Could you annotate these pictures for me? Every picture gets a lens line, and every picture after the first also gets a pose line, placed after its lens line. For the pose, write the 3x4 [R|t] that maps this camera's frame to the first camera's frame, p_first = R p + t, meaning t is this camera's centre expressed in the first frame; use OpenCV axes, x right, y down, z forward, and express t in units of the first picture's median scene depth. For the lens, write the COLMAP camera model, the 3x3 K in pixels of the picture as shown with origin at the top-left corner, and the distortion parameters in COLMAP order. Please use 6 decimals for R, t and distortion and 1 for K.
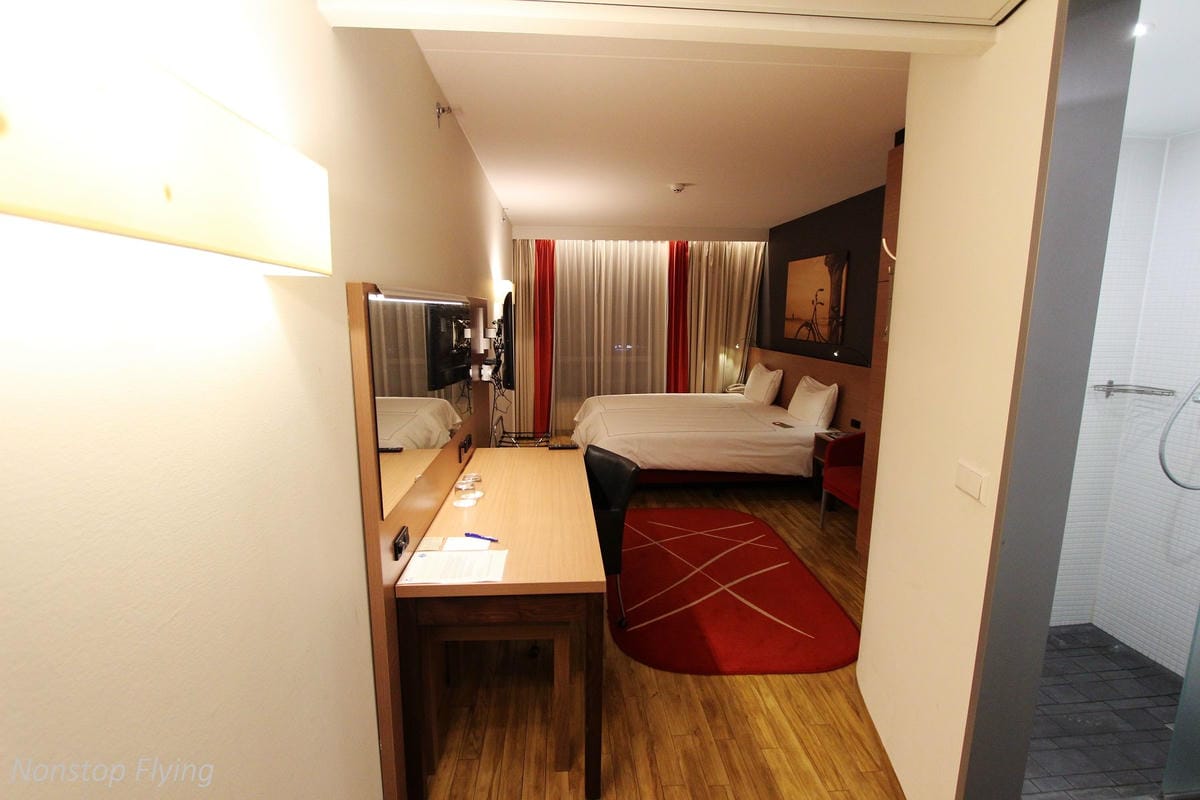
lens RADIAL K [[549.4, 0, 597.8], [0, 549.4, 402.1], [0, 0, 1]] dist [-0.015218, 0.000459]
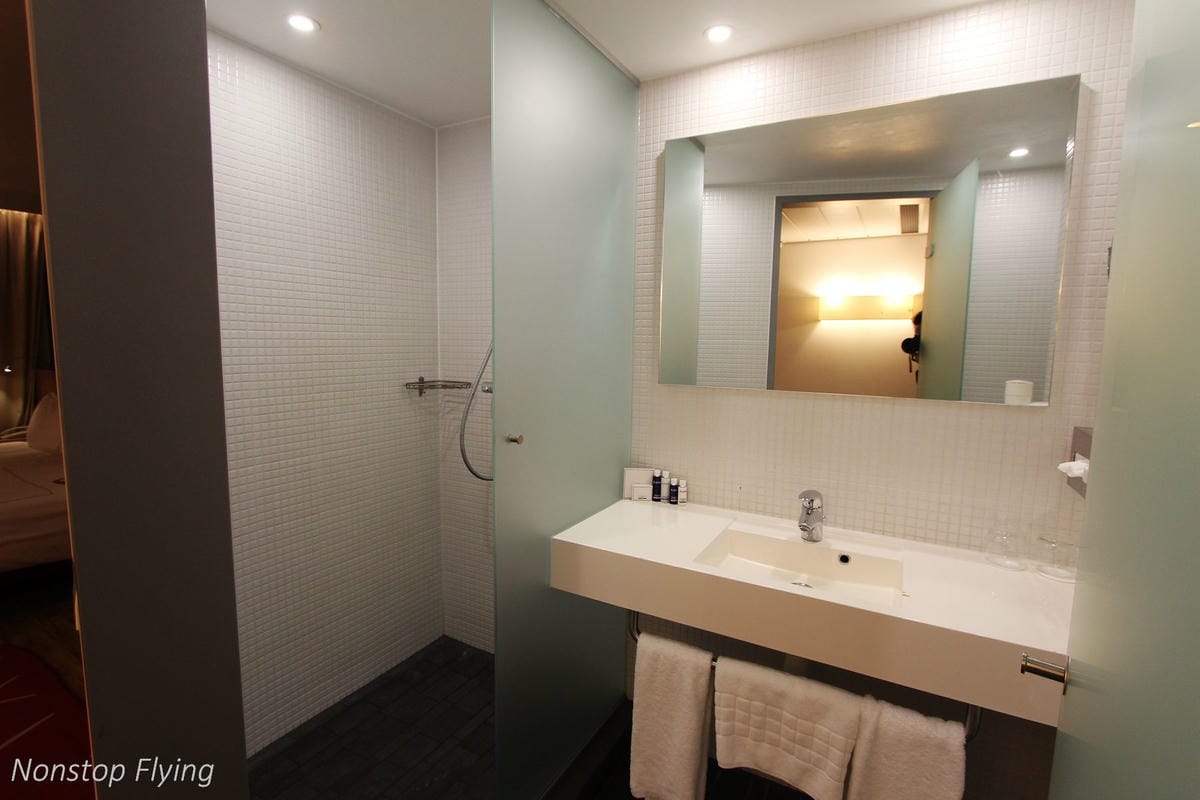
lens RADIAL K [[549.4, 0, 597.8], [0, 549.4, 402.1], [0, 0, 1]] dist [-0.015218, 0.000459]
pose [[0.559908, -0.085795, 0.824101, 0.147978], [0.120457, 0.992486, 0.021485, 0.008380], [-0.819752, 0.087239, 0.566036, 0.097660]]
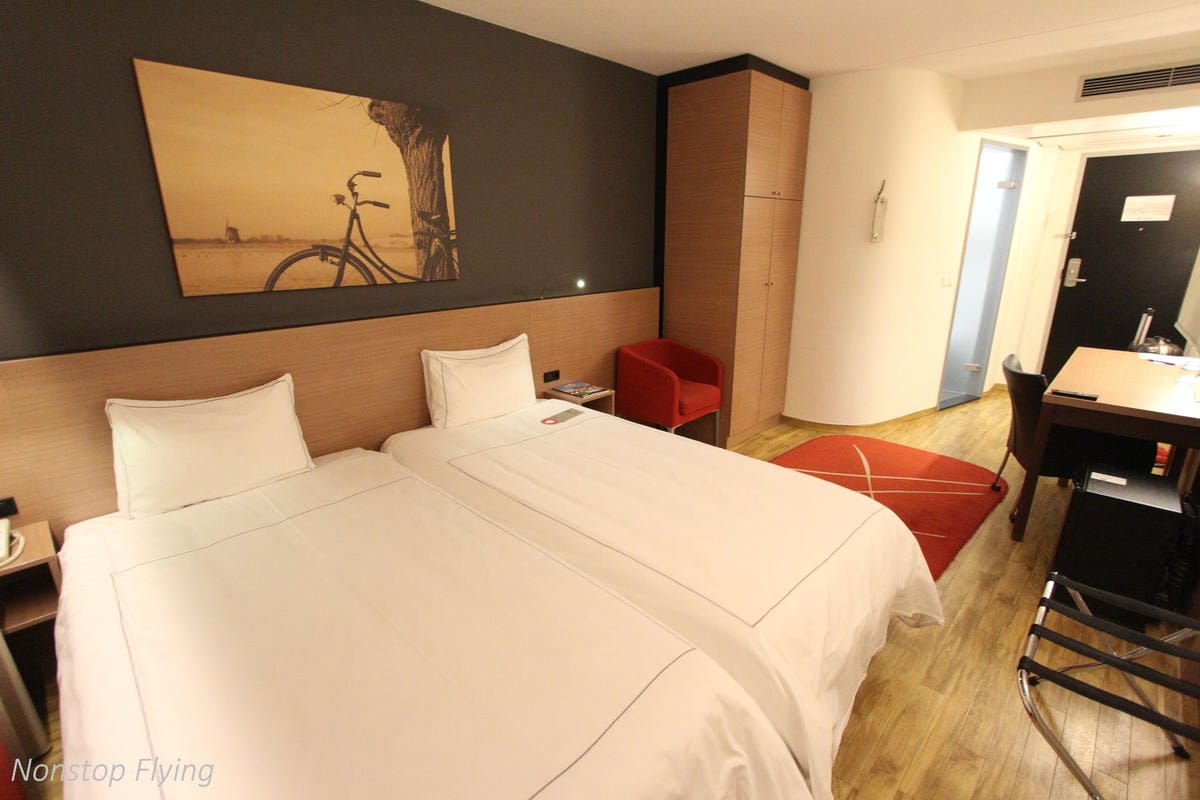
lens RADIAL K [[549.4, 0, 597.8], [0, 549.4, 402.1], [0, 0, 1]] dist [-0.015218, 0.000459]
pose [[-0.655300, -0.219664, 0.722723, -0.108704], [0.125781, 0.911693, 0.391146, -0.183479], [-0.744823, 0.347222, -0.569803, 1.182283]]
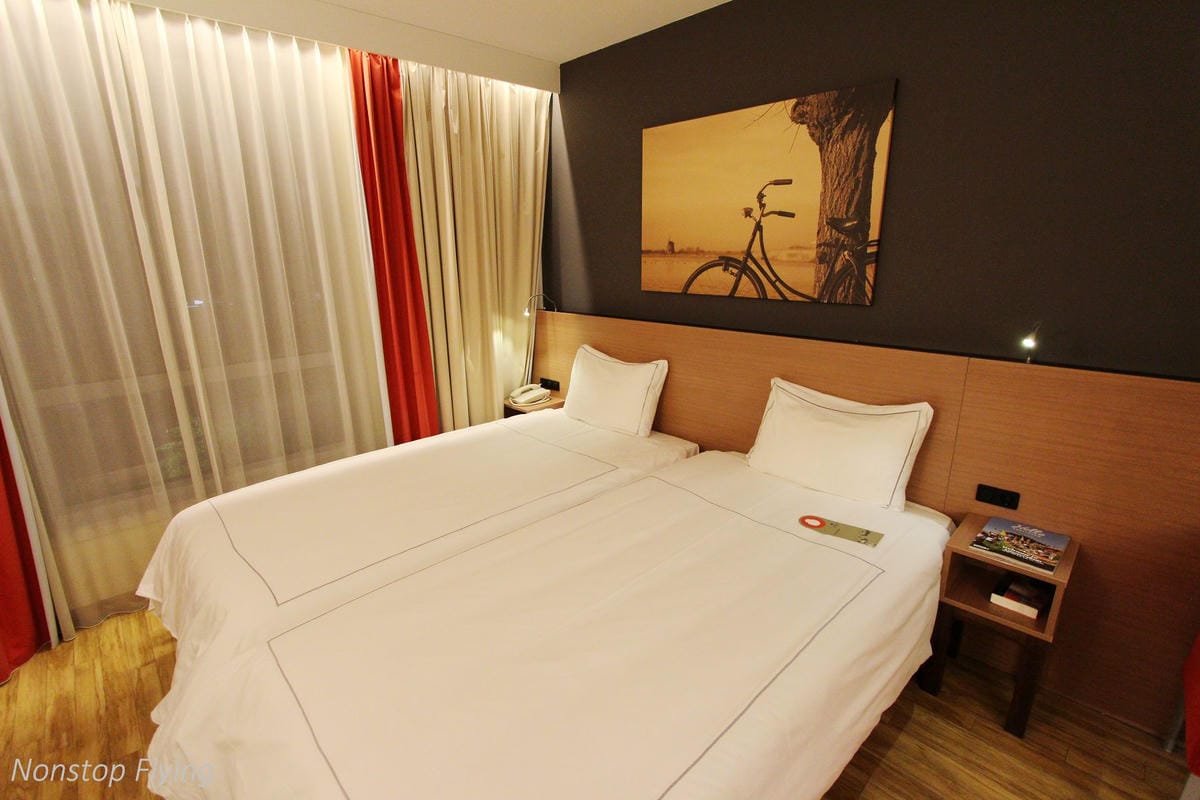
lens RADIAL K [[558.5, 0, 594.4], [0, 558.5, 400.0], [0, 0, 1]] dist [-0.011160, 0.000287]
pose [[0.777029, -0.178385, 0.603659, -0.015069], [0.118972, 0.983339, 0.137441, -0.110051], [-0.618119, -0.034977, 0.785306, 0.725574]]
